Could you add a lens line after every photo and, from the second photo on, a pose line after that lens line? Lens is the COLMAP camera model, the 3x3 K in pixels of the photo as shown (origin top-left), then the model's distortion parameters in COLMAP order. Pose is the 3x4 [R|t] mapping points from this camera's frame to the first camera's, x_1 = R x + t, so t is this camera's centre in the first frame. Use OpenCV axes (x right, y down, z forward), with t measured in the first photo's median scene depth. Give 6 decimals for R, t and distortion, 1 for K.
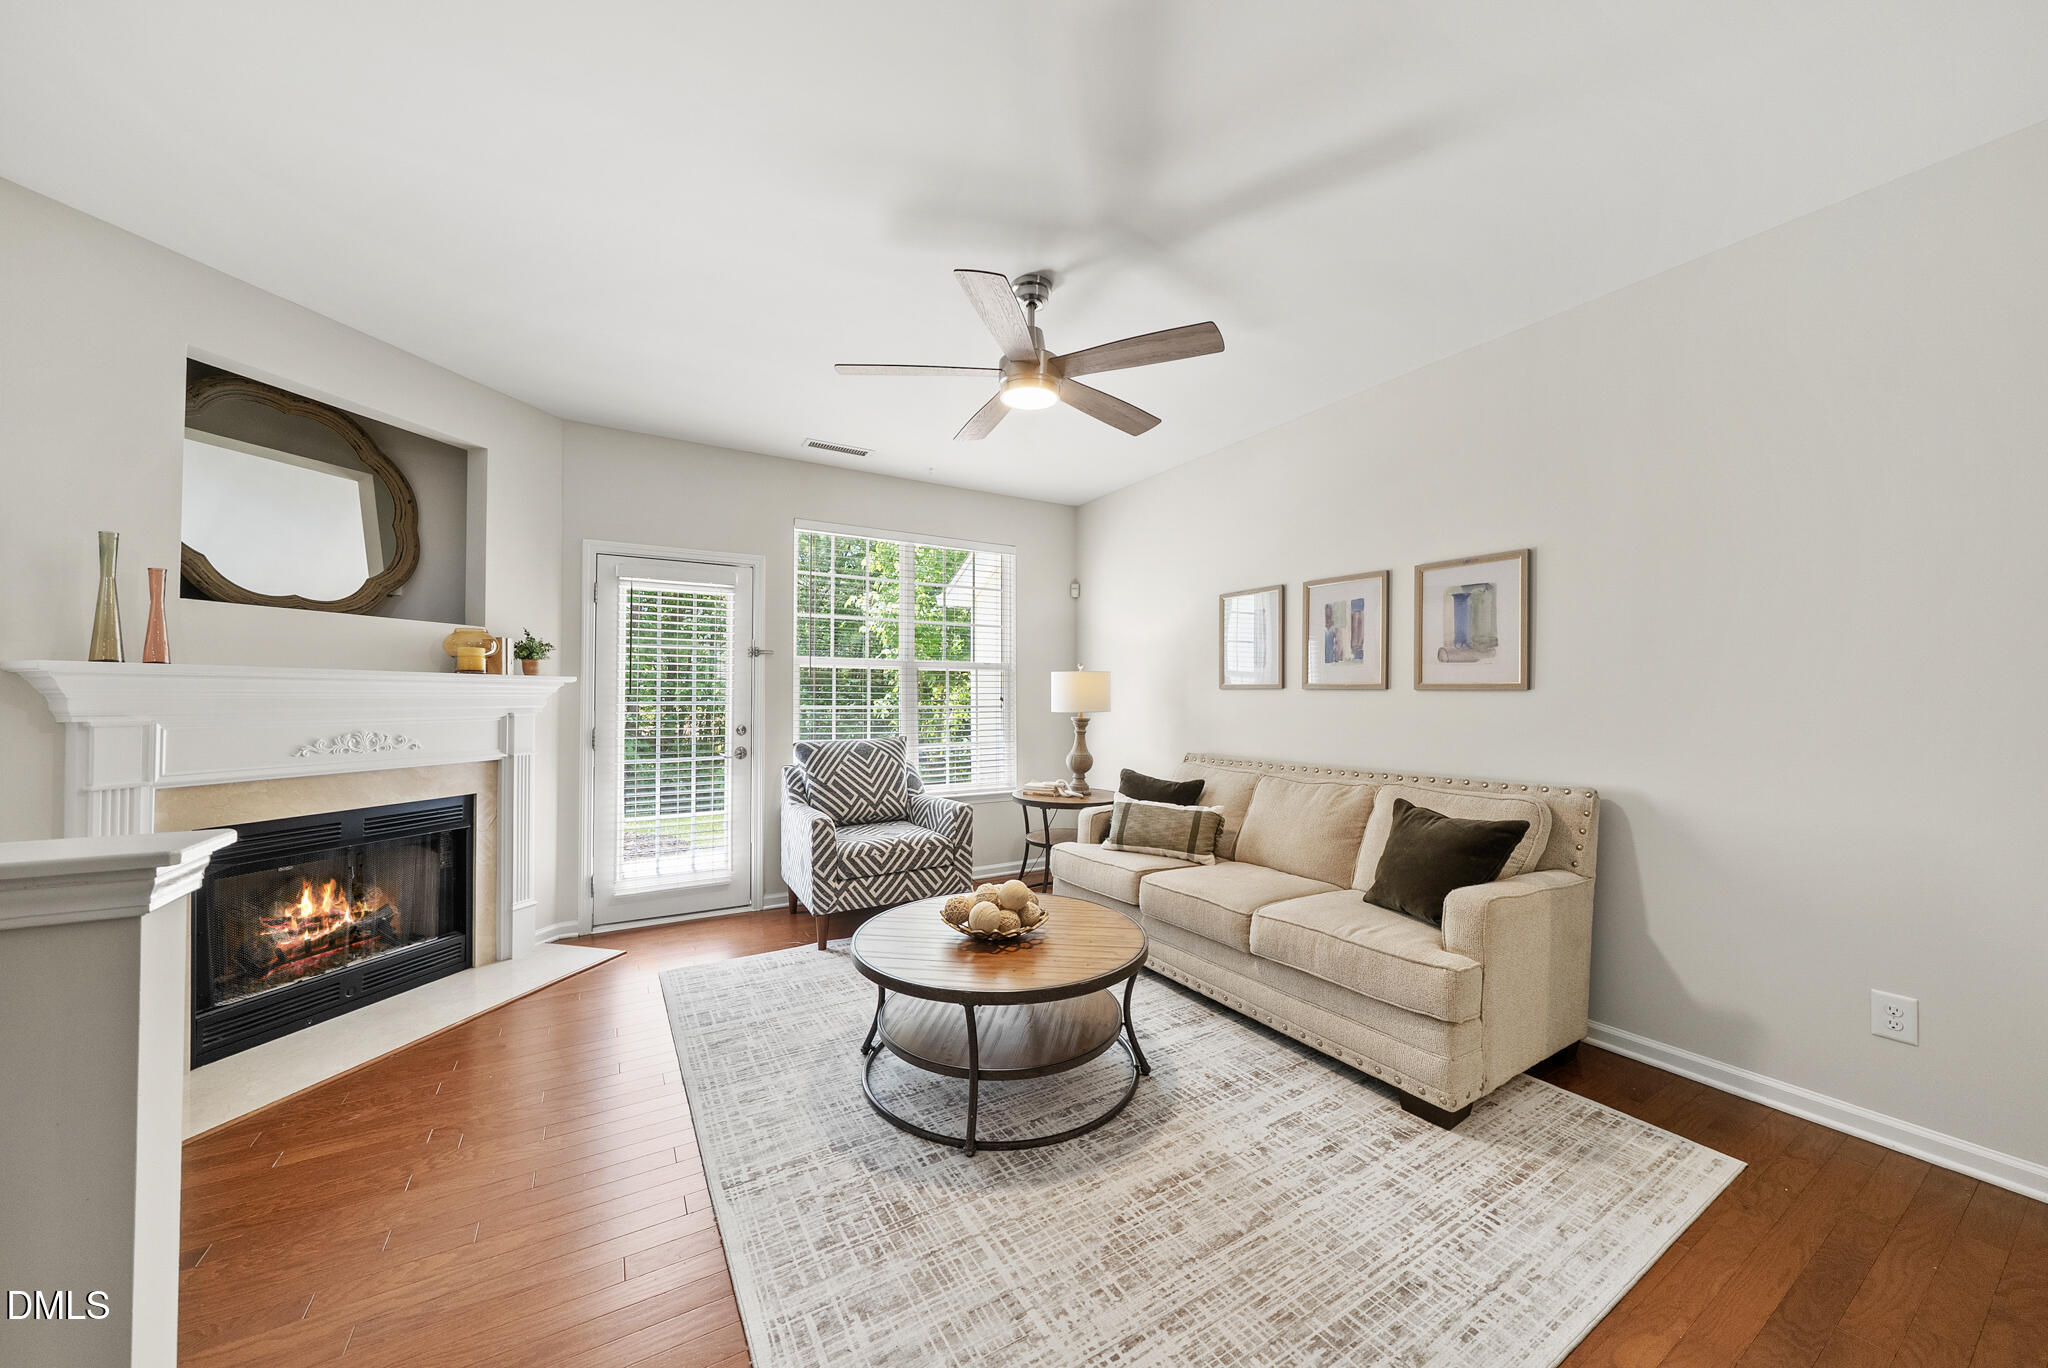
lens RADIAL K [[702.2, 0, 1024.5], [0, 702.2, 689.4], [0, 0, 1]] dist [-0.007435, -0.000130]
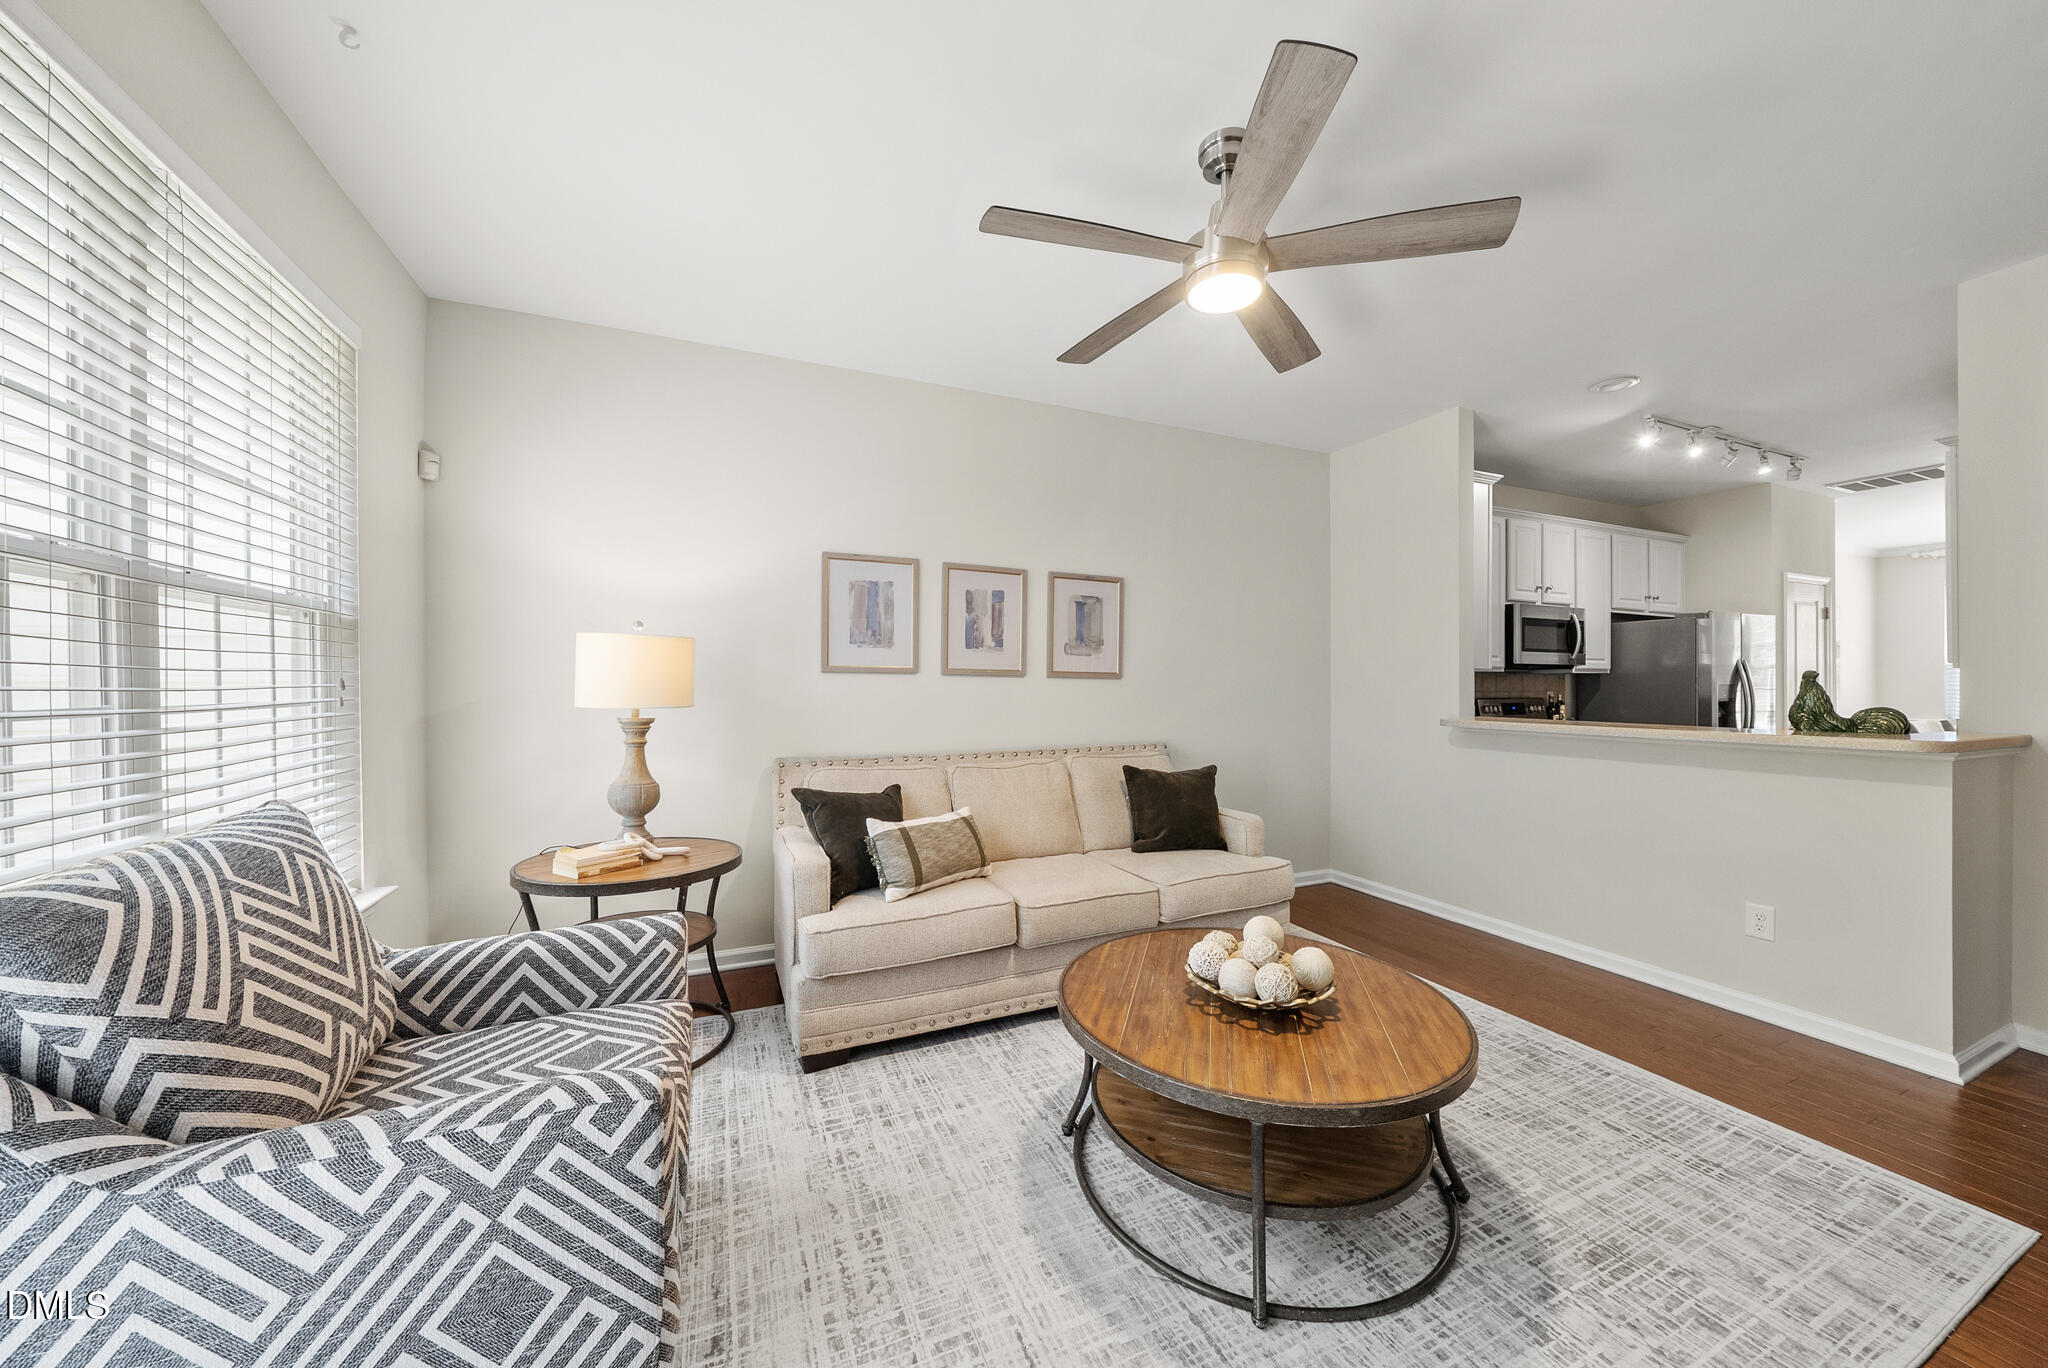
lens RADIAL K [[702.2, 0, 1024.5], [0, 702.2, 689.4], [0, 0, 1]] dist [-0.007435, -0.000130]
pose [[0.139332, -0.009838, 0.990197, -0.565213], [-0.014891, 0.999817, 0.012029, 0.007554], [-0.990134, -0.016421, 0.139160, 0.790815]]
